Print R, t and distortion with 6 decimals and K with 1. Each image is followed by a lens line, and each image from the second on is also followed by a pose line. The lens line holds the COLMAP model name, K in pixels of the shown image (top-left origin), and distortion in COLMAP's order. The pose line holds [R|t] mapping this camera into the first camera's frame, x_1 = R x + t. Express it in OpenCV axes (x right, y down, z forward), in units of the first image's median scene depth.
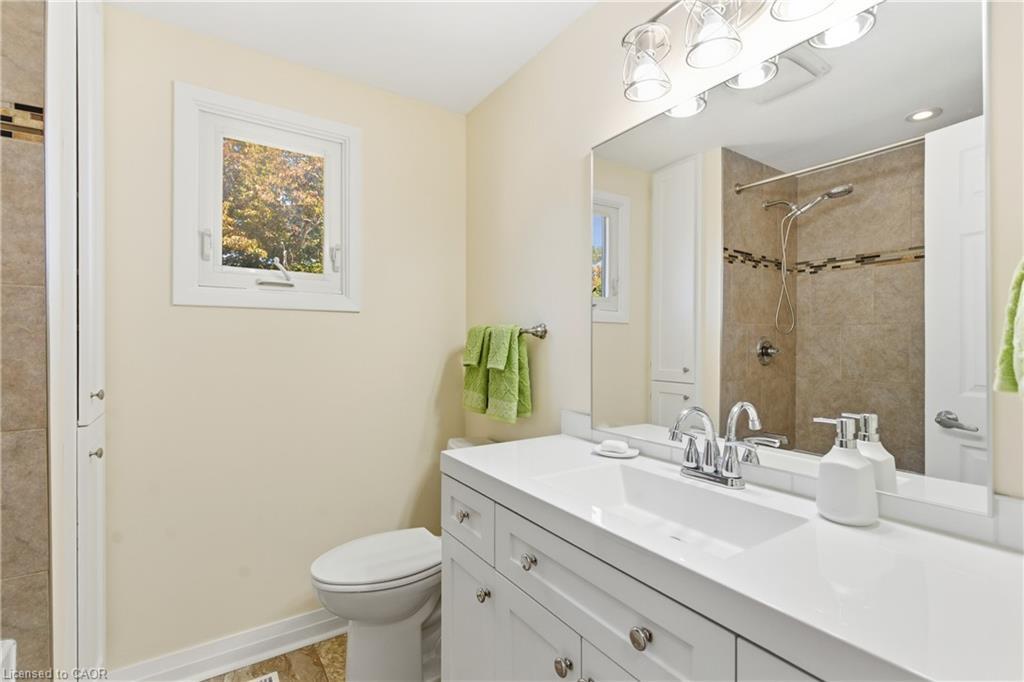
lens RADIAL K [[475.6, 0, 517.2], [0, 475.6, 343.6], [0, 0, 1]] dist [0.002682, -0.002768]
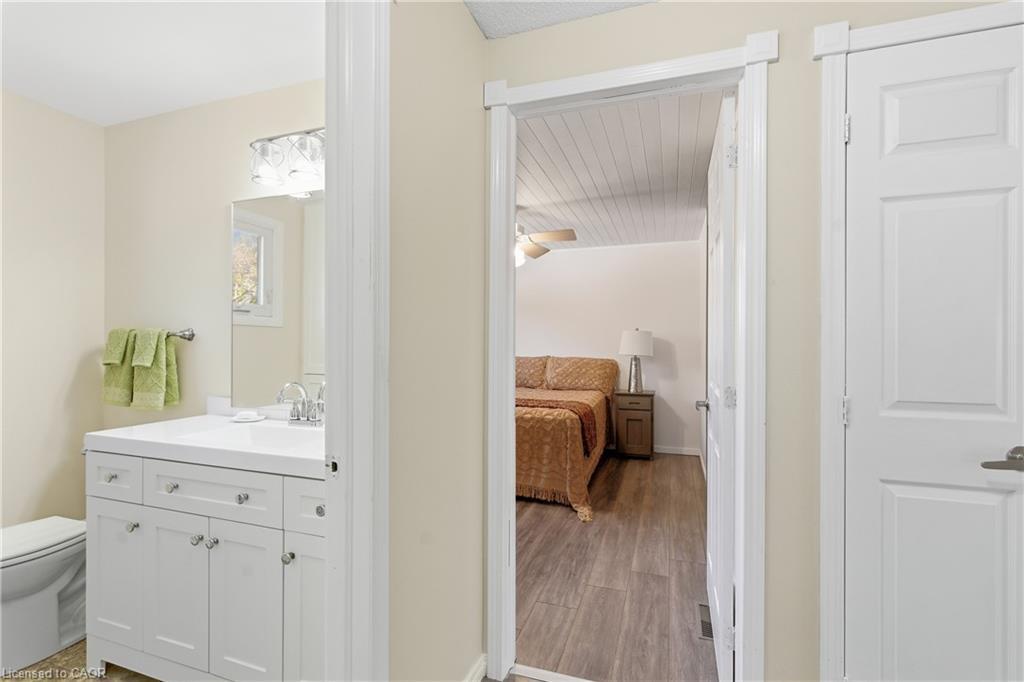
lens RADIAL K [[475.6, 0, 519.7], [0, 475.6, 345.3], [0, 0, 1]] dist [0.002682, -0.002768]
pose [[0.806044, -0.000288, 0.591856, 0.013709], [-0.001430, 0.999996, 0.002434, -0.002859], [-0.591854, -0.002808, 0.806040, -0.592326]]
